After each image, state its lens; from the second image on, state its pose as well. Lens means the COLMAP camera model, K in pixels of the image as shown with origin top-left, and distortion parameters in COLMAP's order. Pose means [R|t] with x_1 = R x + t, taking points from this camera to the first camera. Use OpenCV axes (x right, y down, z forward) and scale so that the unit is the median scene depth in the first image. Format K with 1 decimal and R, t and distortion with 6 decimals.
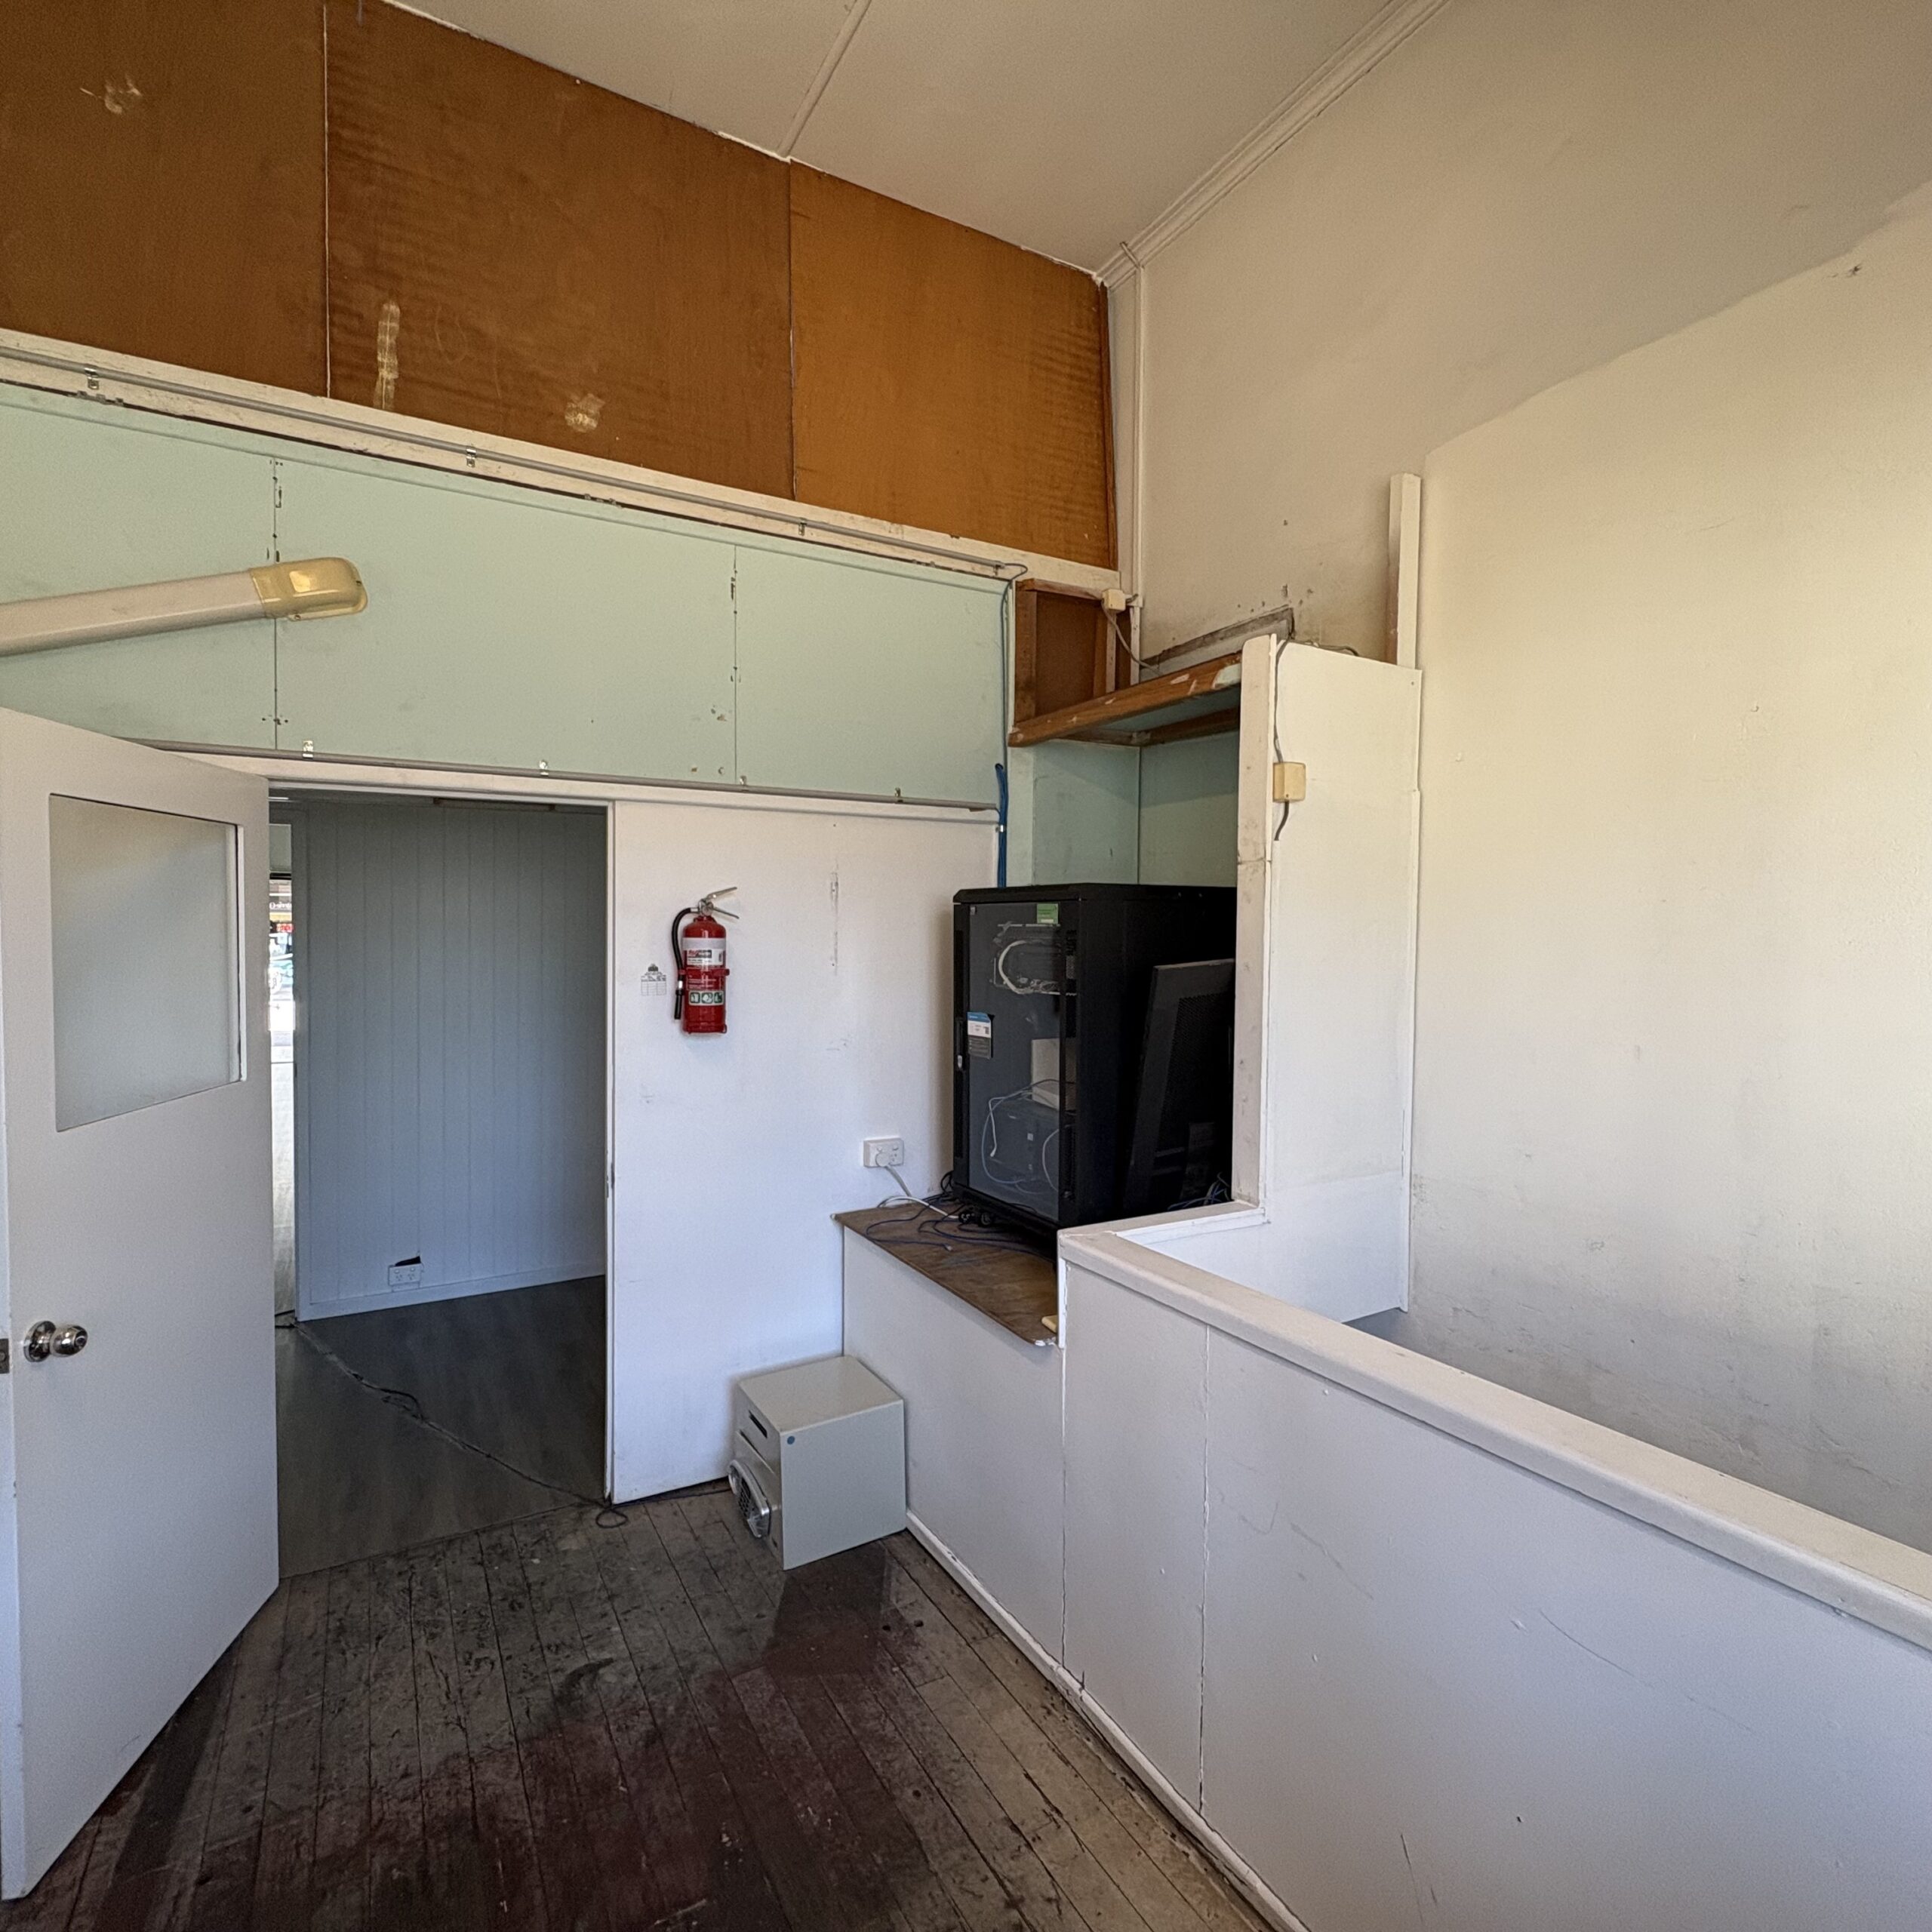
lens RADIAL K [[1027.2, 0, 960.9], [0, 1027.2, 968.4], [0, 0, 1]] dist [0.001237, 0.000105]
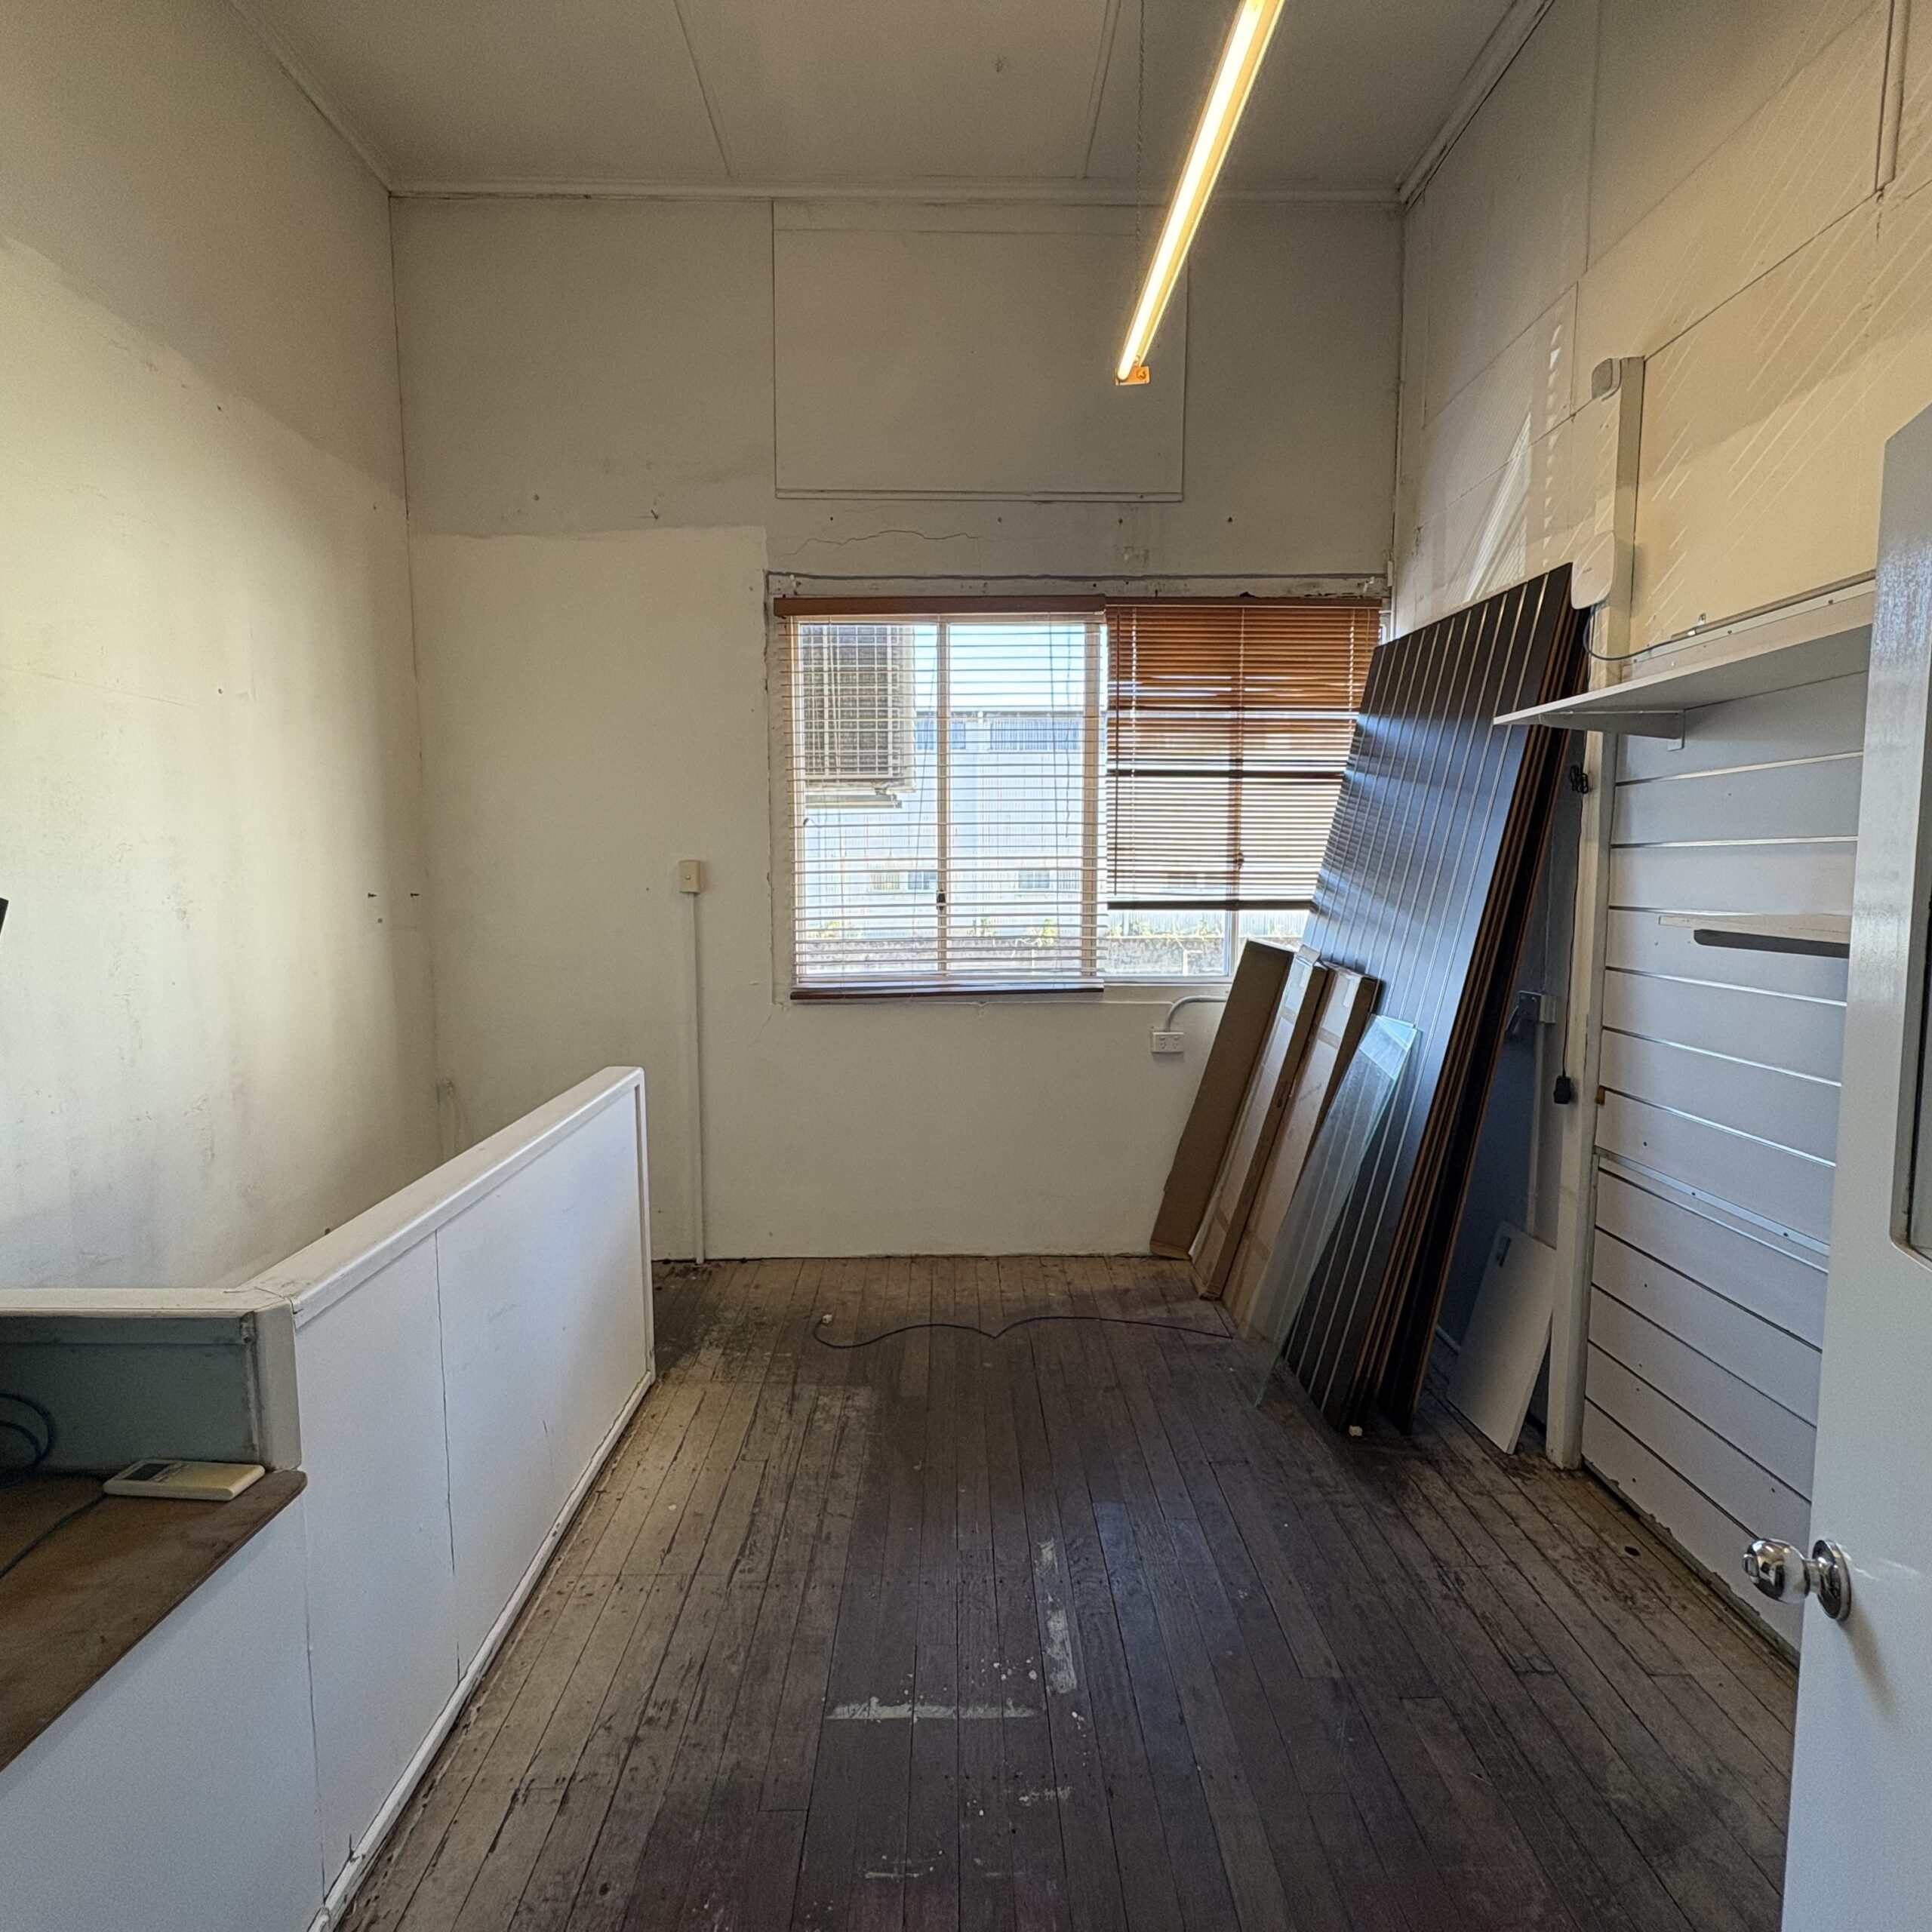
lens RADIAL K [[1027.2, 0, 969.9], [0, 1027.2, 976.4], [0, 0, 1]] dist [0.001237, 0.000105]
pose [[-0.871768, -0.063243, 0.485820, -0.604395], [0.006013, 0.990177, 0.139689, -0.036785], [-0.489883, 0.124698, -0.862824, 1.362813]]
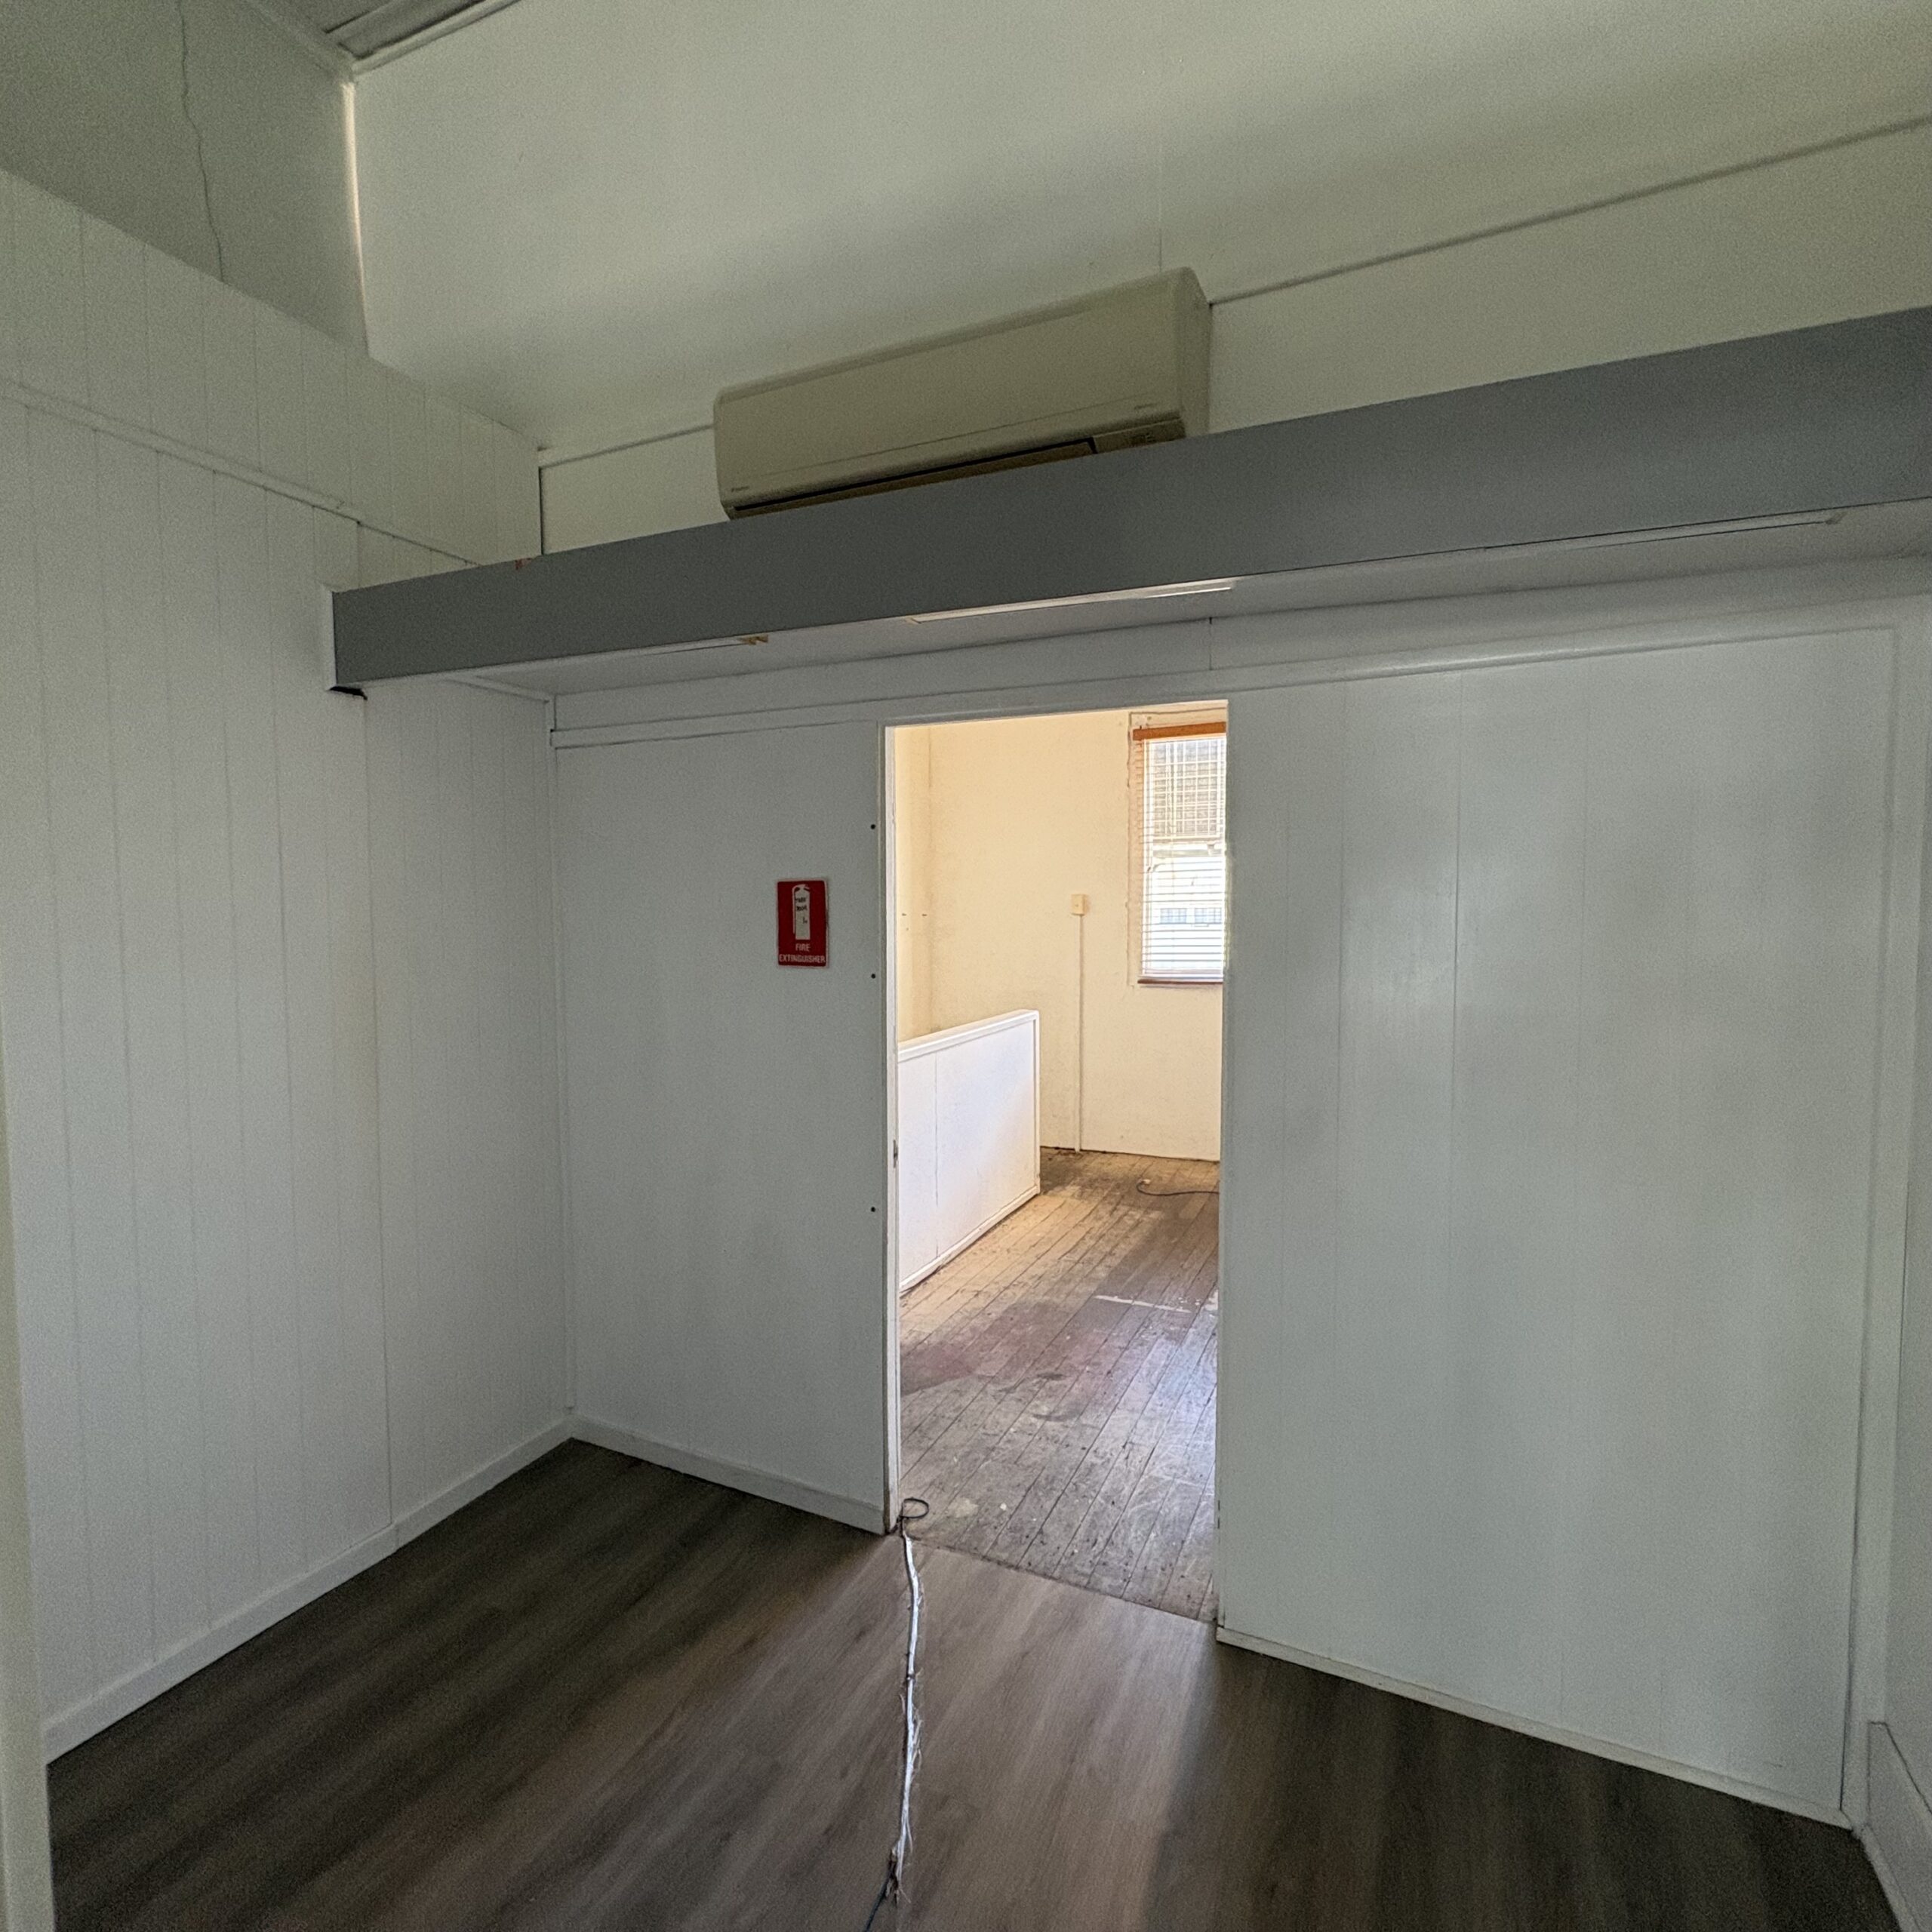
lens RADIAL K [[1027.2, 0, 964.3], [0, 1027.2, 963.0], [0, 0, 1]] dist [0.001237, 0.000105]
pose [[-0.581363, -0.052626, 0.811941, -1.483411], [0.026071, 0.996189, 0.083236, -0.046168], [-0.813226, 0.069558, -0.577775, 1.983694]]
